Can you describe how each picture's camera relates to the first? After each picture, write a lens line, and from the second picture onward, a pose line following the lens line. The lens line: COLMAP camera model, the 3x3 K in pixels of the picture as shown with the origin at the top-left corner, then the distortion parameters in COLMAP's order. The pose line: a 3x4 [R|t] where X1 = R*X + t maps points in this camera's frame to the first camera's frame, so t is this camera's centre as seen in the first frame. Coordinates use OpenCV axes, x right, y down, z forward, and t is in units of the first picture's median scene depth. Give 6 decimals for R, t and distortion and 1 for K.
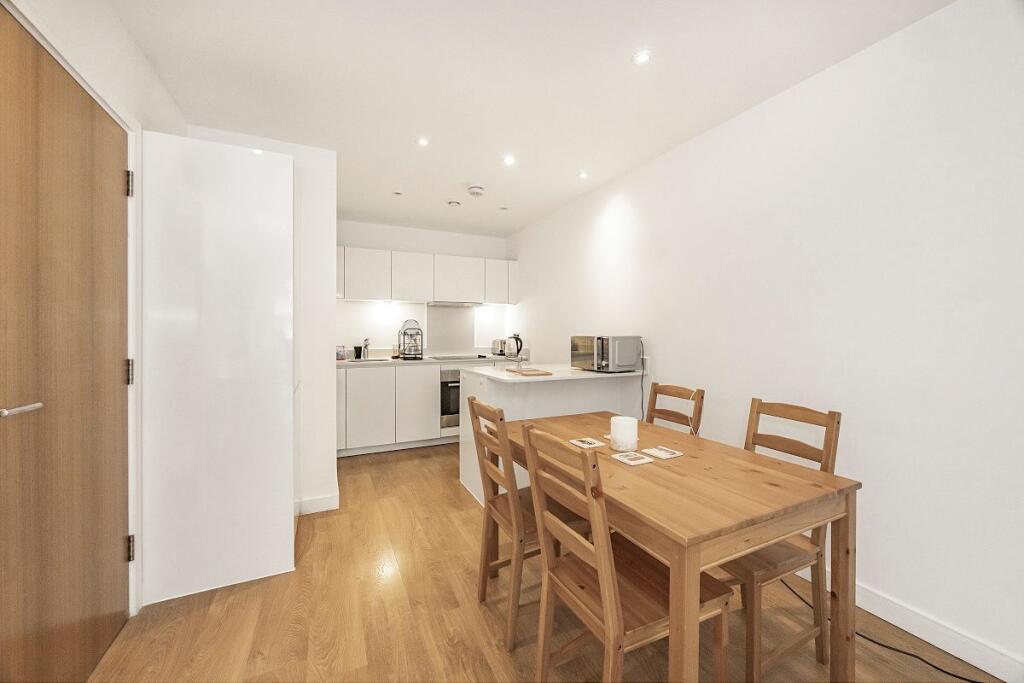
lens RADIAL K [[396.7, 0, 515.4], [0, 396.7, 341.3], [0, 0, 1]] dist [-0.001918, 0.000318]
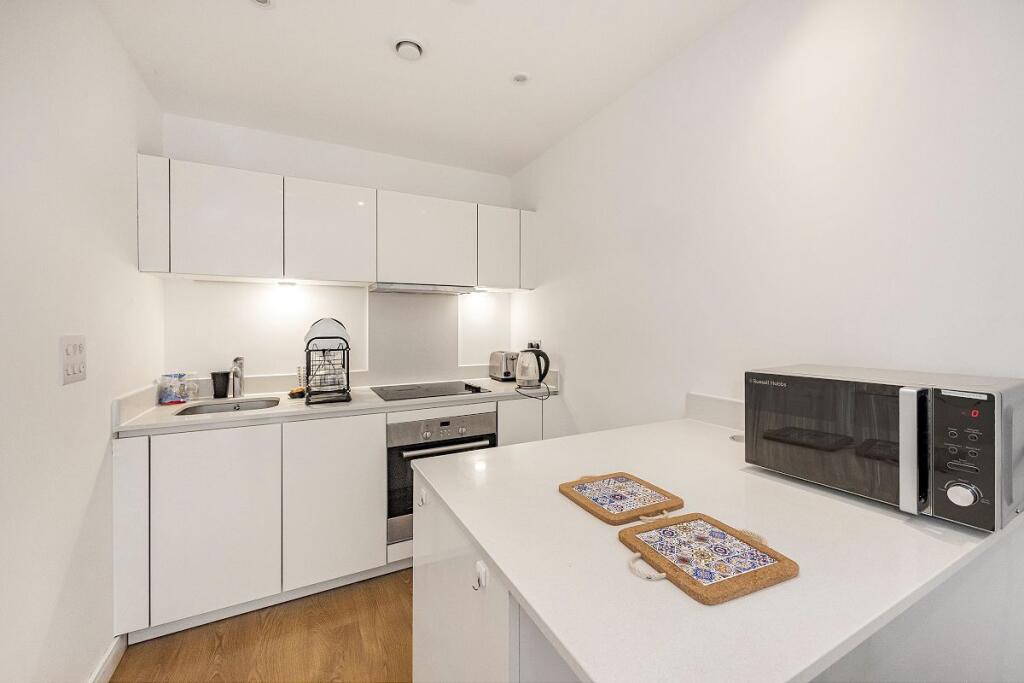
lens RADIAL K [[396.7, 0, 509.8], [0, 396.7, 332.0], [0, 0, 1]] dist [-0.001918, 0.000318]
pose [[0.999835, -0.001918, 0.018081, -0.044260], [0.002042, 0.999974, -0.006875, -0.031390], [-0.018068, 0.006911, 0.999813, 0.472464]]
